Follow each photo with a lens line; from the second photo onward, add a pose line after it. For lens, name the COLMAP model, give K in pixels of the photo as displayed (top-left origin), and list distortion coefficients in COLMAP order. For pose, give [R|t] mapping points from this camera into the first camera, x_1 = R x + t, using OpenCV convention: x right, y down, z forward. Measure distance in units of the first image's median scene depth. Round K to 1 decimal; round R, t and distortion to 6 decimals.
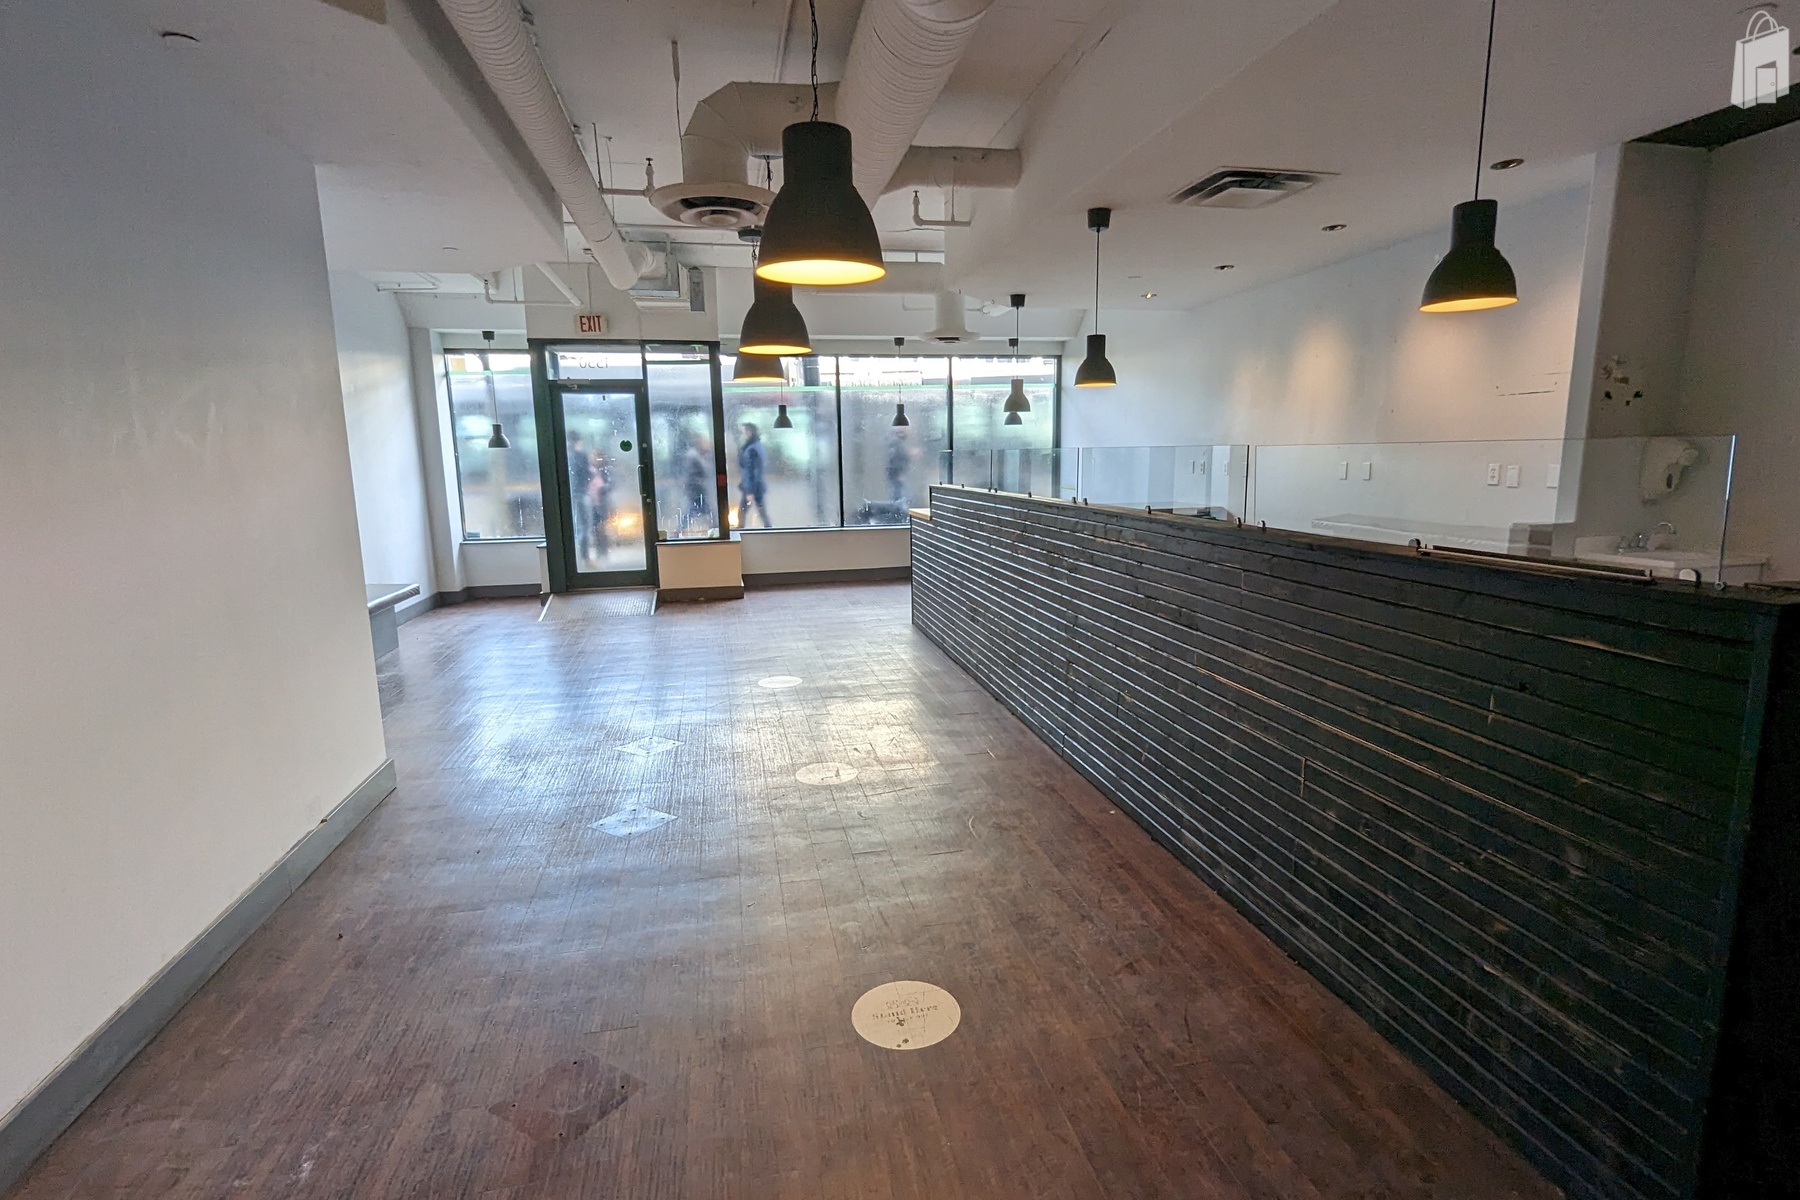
lens RADIAL K [[877.2, 0, 905.6], [0, 877.2, 600.5], [0, 0, 1]] dist [0.001870, -0.000647]
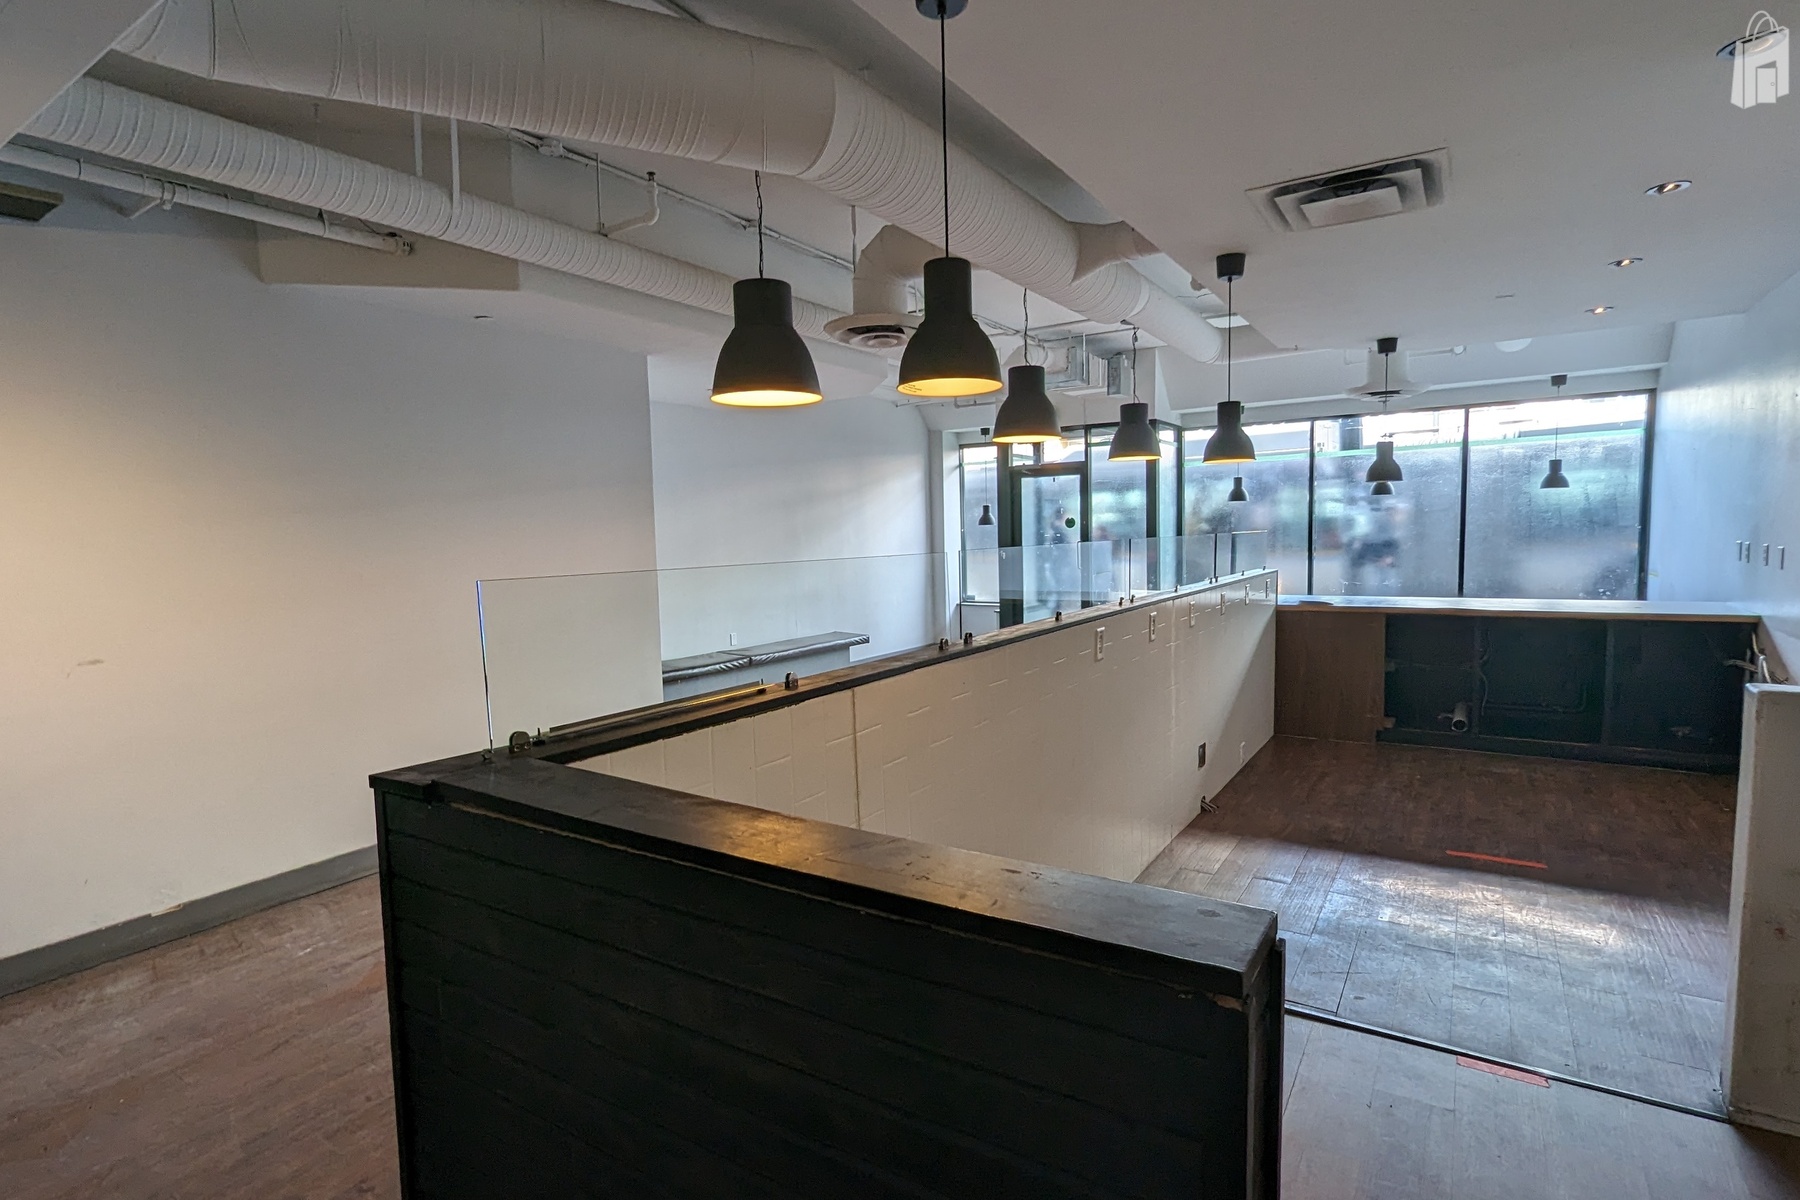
lens RADIAL K [[877.2, 0, 911.2], [0, 877.2, 607.1], [0, 0, 1]] dist [0.001870, -0.000647]
pose [[0.714537, 0.056796, -0.697289, 0.302287], [-0.103653, 0.994294, -0.025229, -0.026116], [0.691877, 0.090303, 0.716346, 0.102523]]
